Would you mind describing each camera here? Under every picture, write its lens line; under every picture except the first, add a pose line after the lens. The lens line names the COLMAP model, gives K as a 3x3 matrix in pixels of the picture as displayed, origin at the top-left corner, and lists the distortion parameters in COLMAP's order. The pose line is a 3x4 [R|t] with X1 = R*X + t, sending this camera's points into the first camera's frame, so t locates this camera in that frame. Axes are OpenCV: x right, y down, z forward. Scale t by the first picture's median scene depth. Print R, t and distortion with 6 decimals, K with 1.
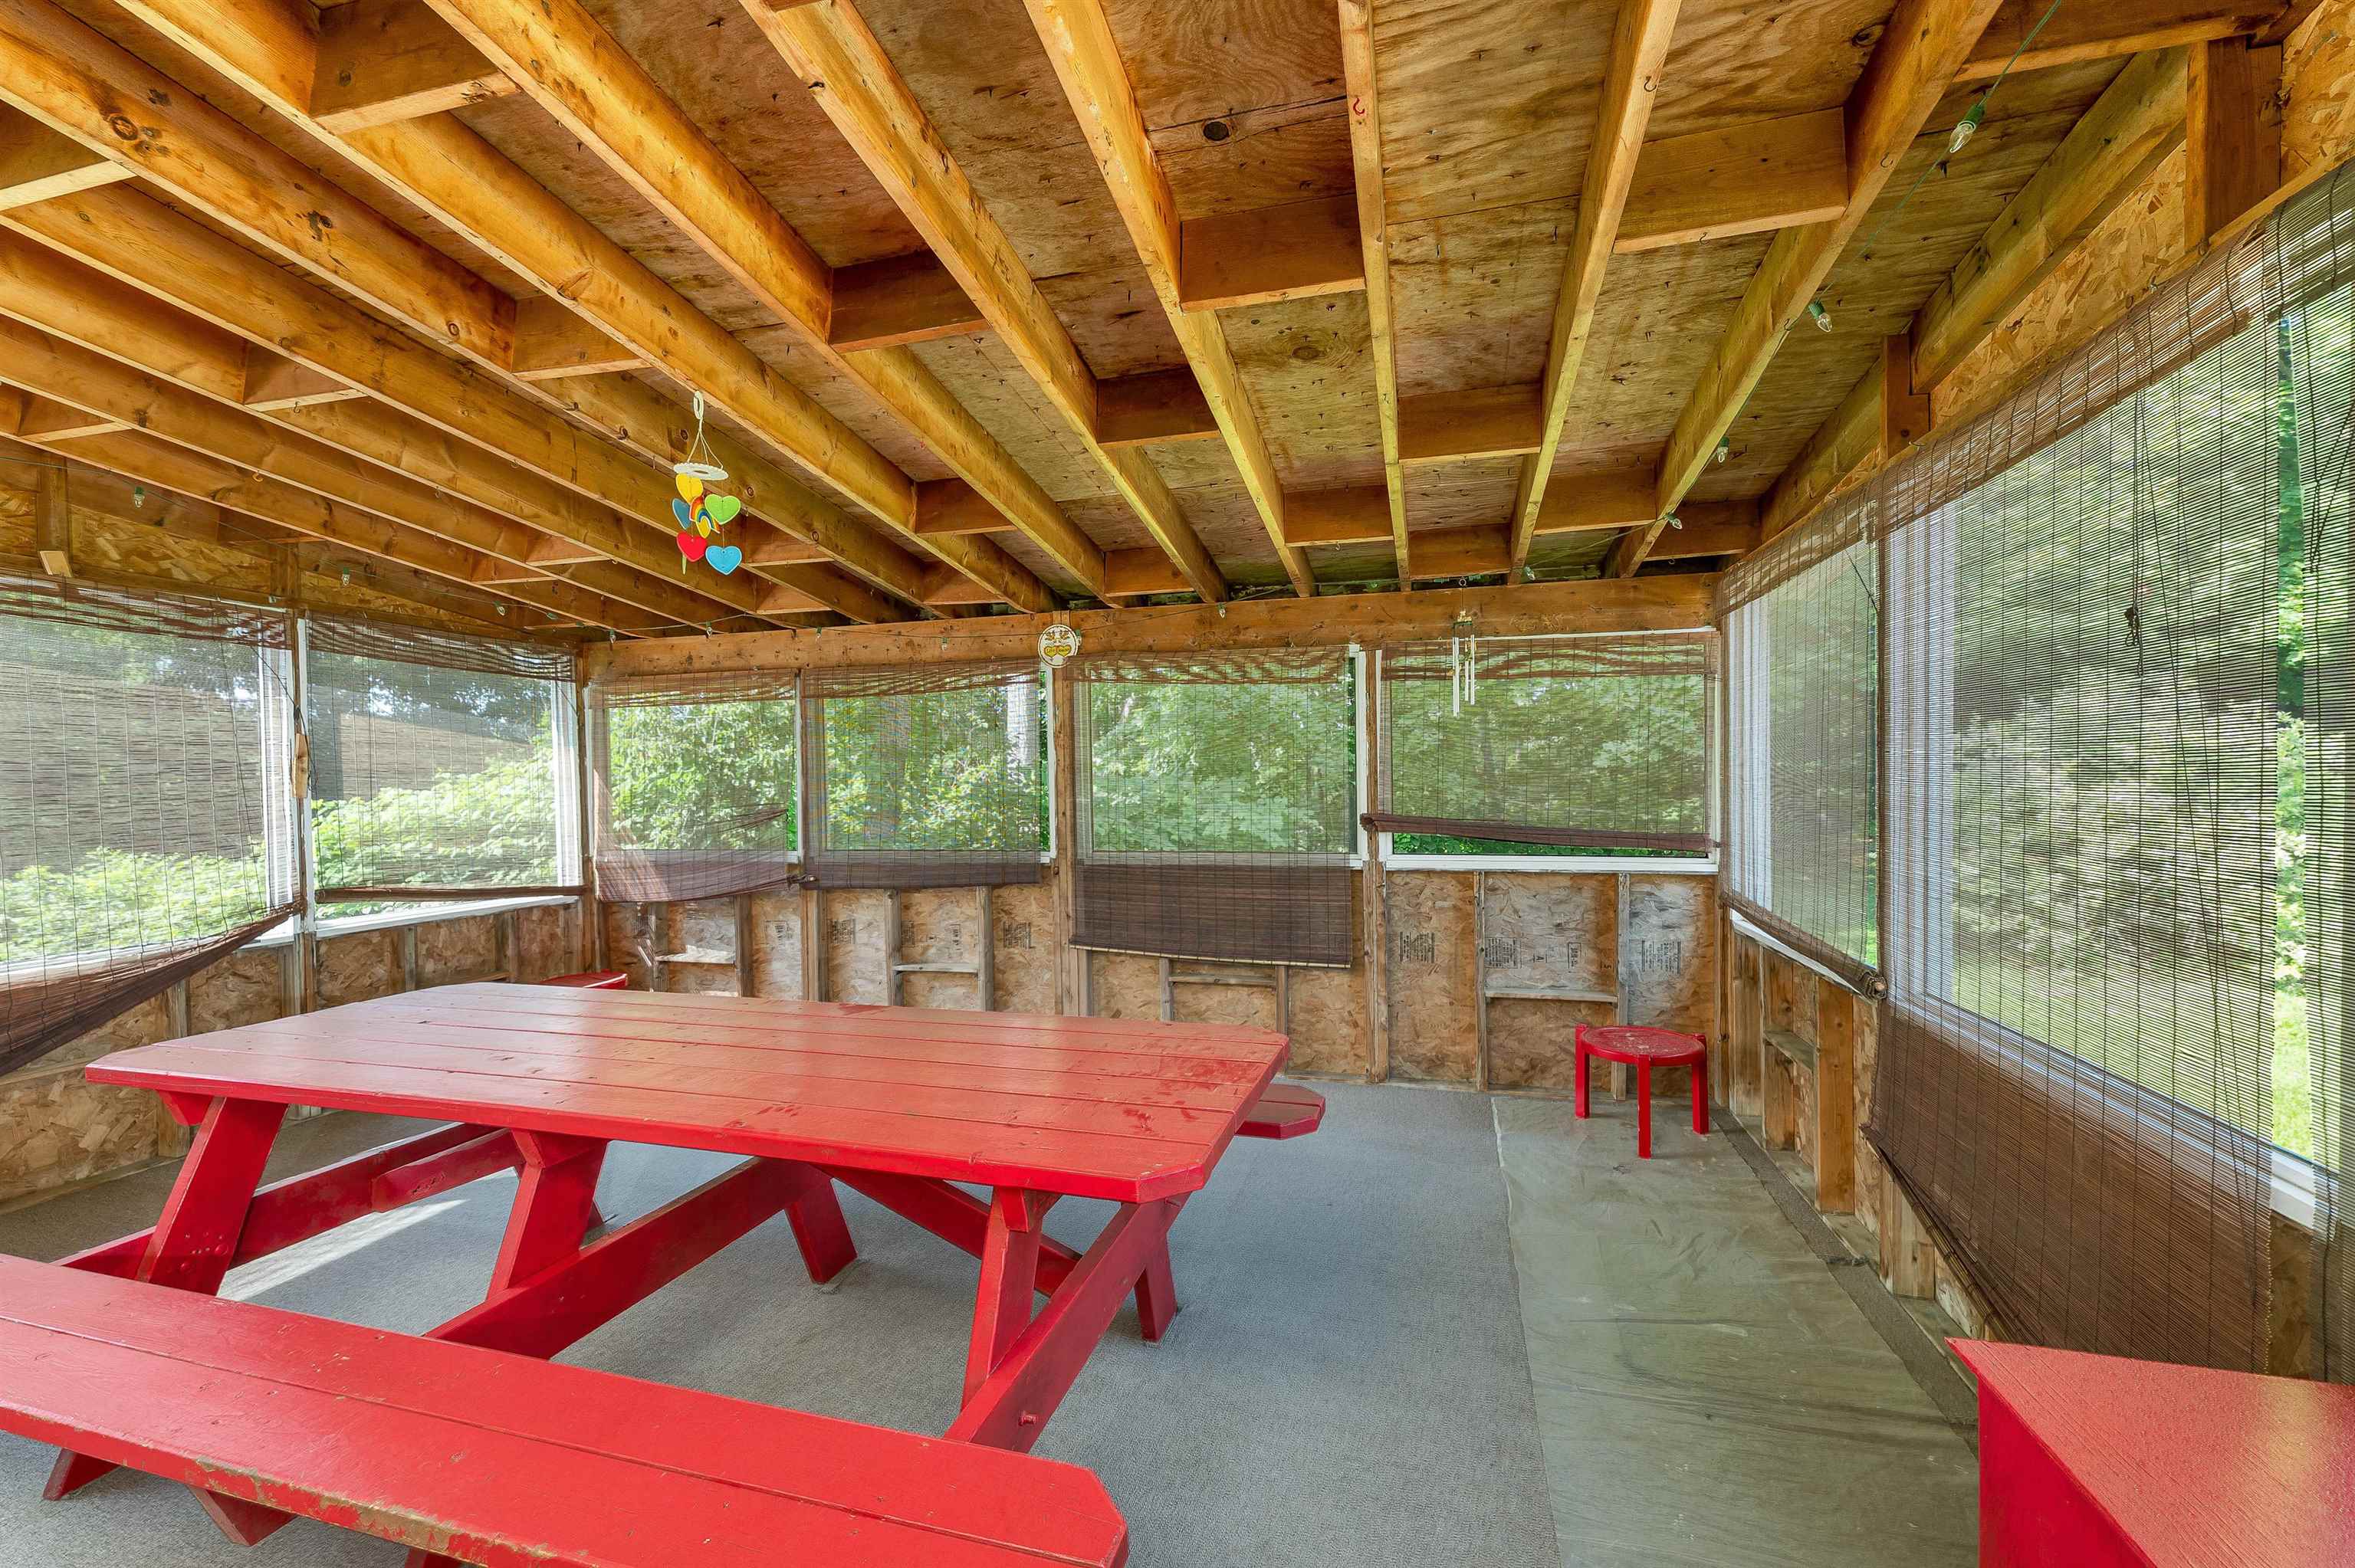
lens RADIAL K [[975.8, 0, 1147.8], [0, 975.8, 791.0], [0, 0, 1]] dist [0.000331, -0.000118]
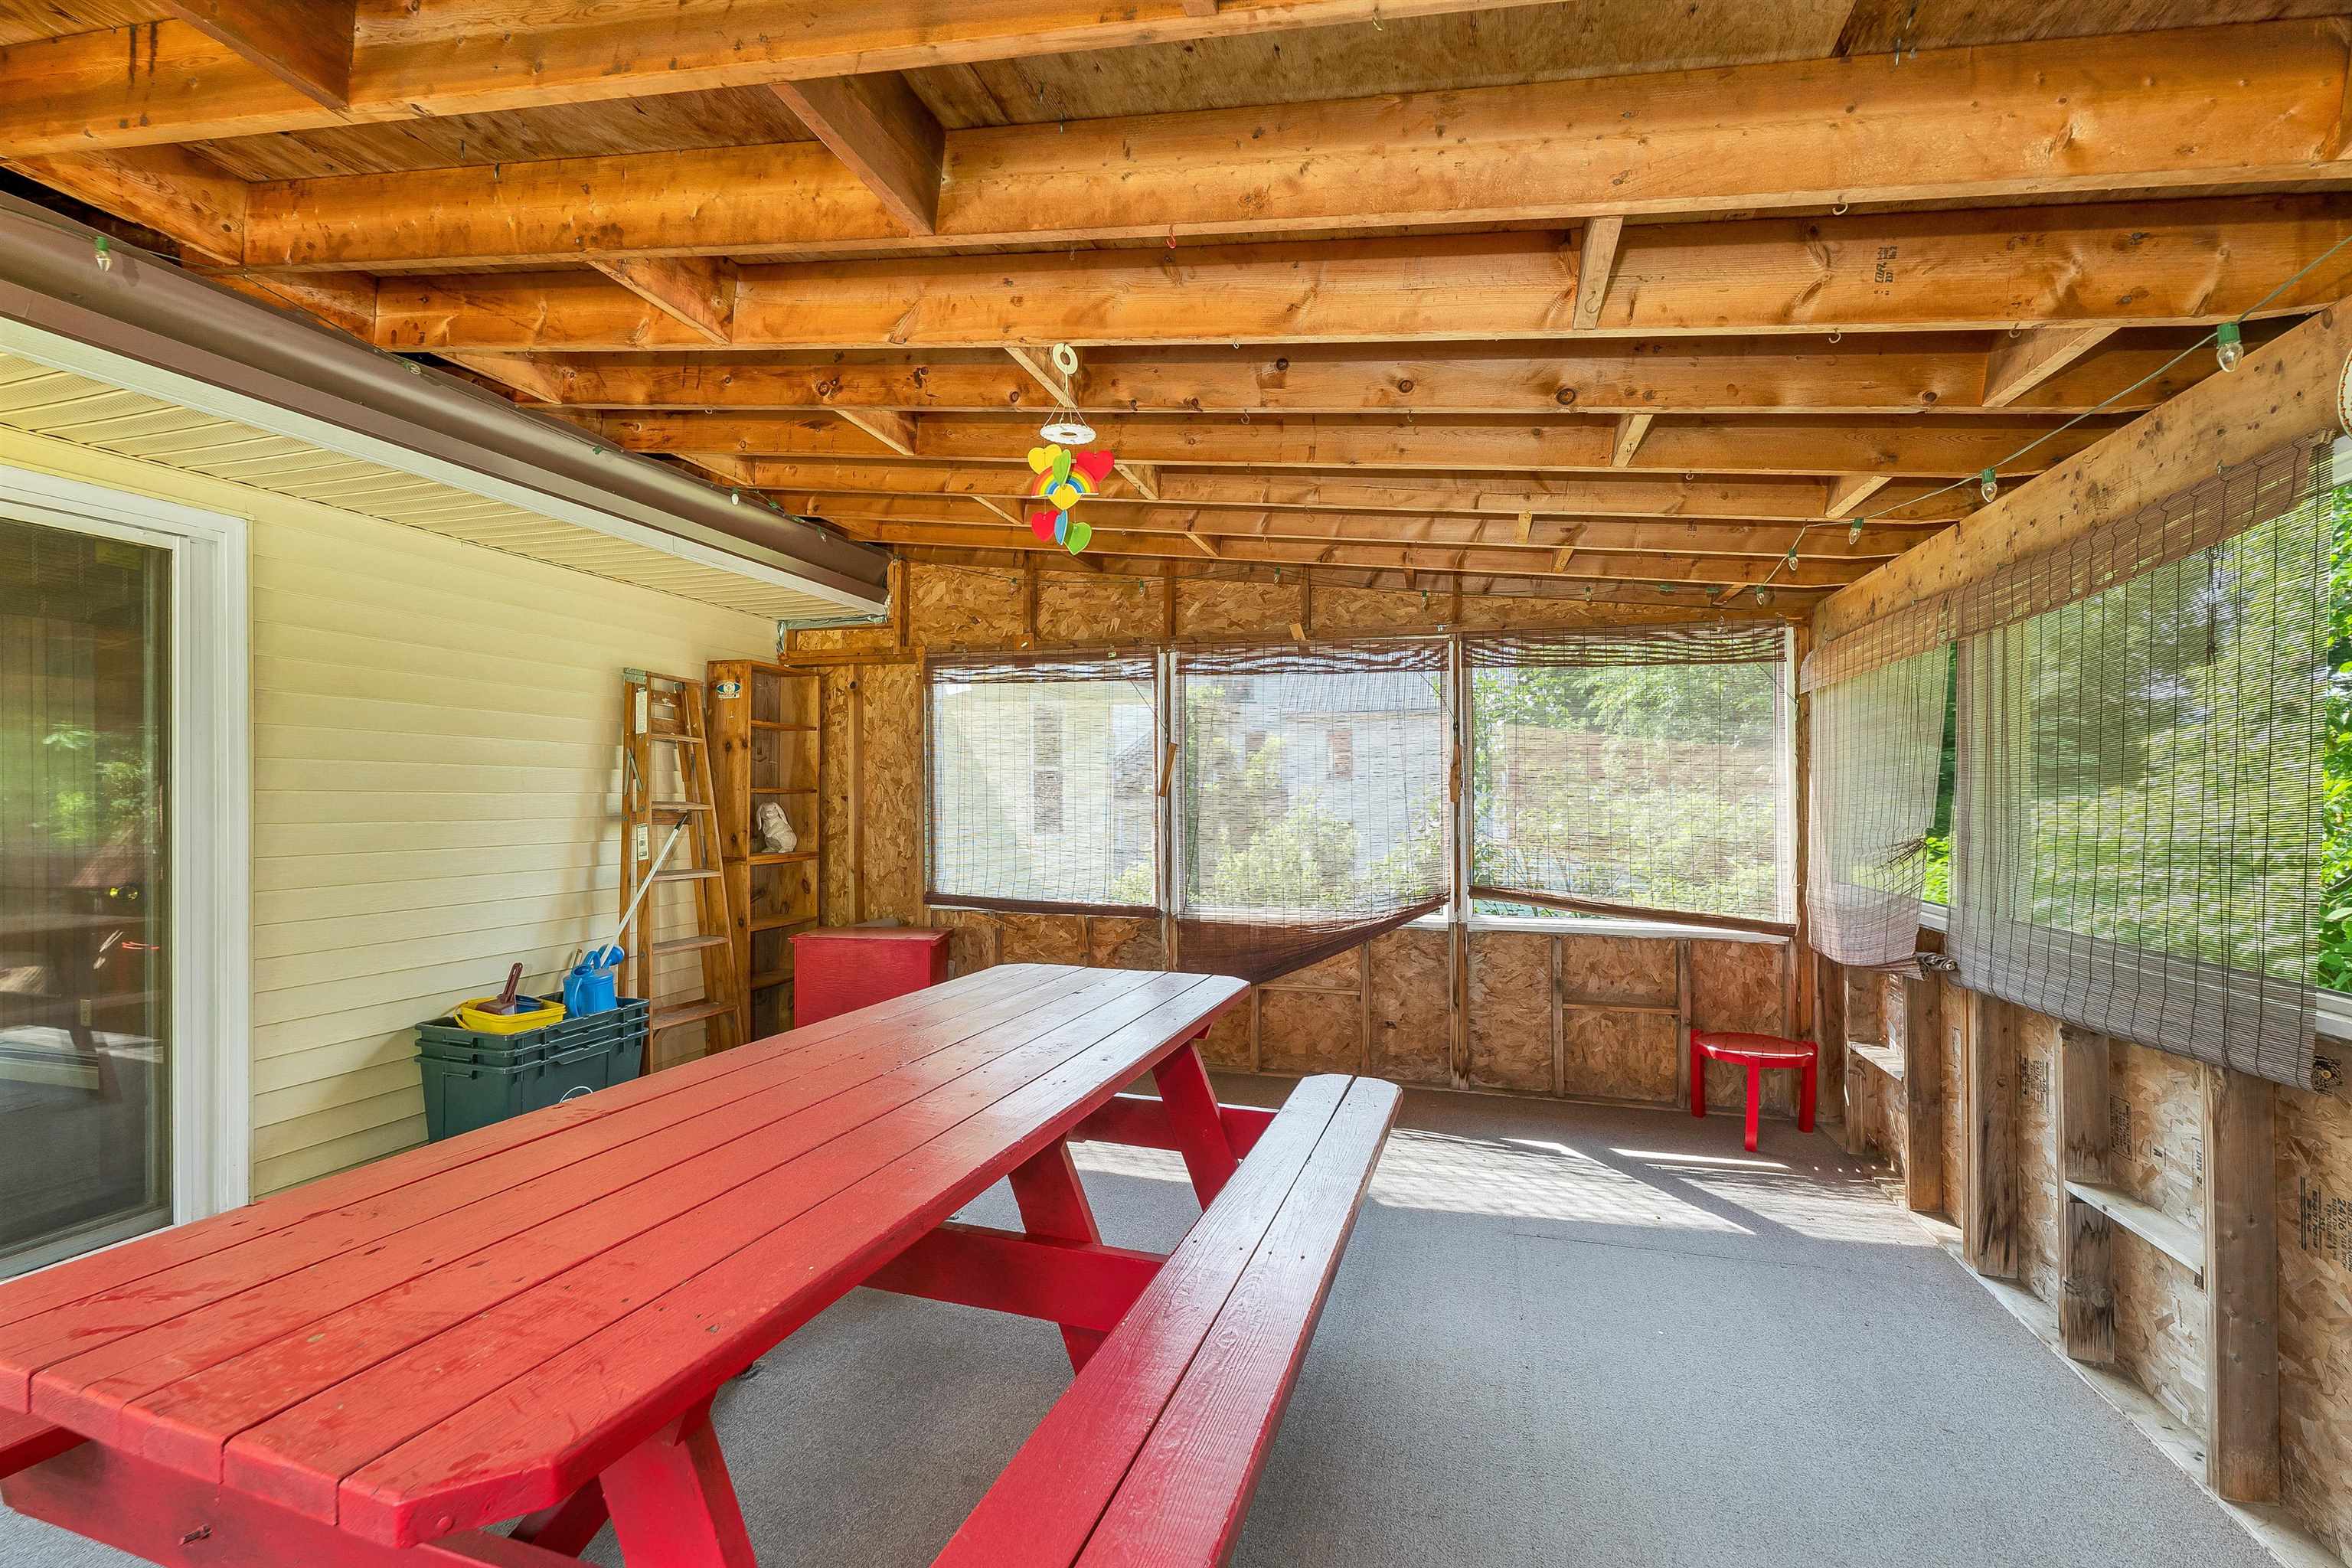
lens RADIAL K [[974.7, 0, 1146.3], [0, 974.7, 791.0], [0, 0, 1]] dist [0.000331, -0.000118]
pose [[-0.005676, 0.007001, -0.999959, 0.262221], [-0.016003, 0.999847, 0.007091, -0.007873], [0.999856, 0.016042, -0.005563, 0.675747]]
